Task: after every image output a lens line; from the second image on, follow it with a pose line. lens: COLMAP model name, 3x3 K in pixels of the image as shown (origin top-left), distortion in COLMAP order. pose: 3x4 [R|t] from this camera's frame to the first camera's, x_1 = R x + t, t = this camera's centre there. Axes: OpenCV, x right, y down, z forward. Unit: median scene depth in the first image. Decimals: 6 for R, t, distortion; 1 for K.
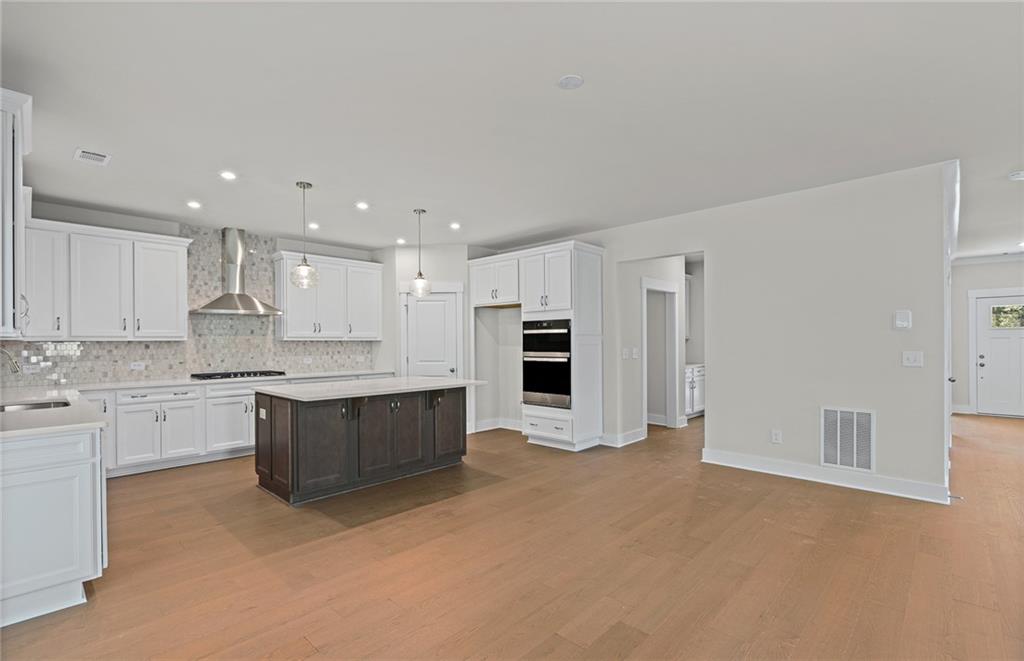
lens RADIAL K [[466.7, 0, 513.7], [0, 466.7, 336.4], [0, 0, 1]] dist [-0.004944, 0.001404]
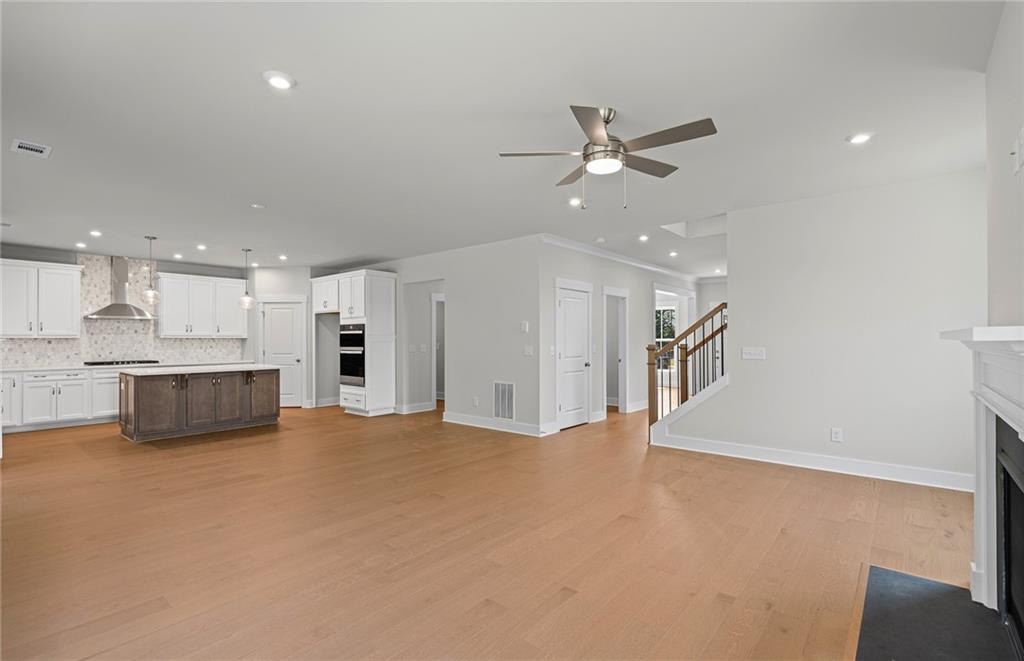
lens RADIAL K [[466.7, 0, 511.0], [0, 466.7, 332.5], [0, 0, 1]] dist [-0.004944, 0.001404]
pose [[0.998012, 0.004241, 0.062884, 0.470997], [-0.004056, 0.999987, -0.003065, -0.007639], [-0.062896, 0.002804, 0.998016, -0.446026]]
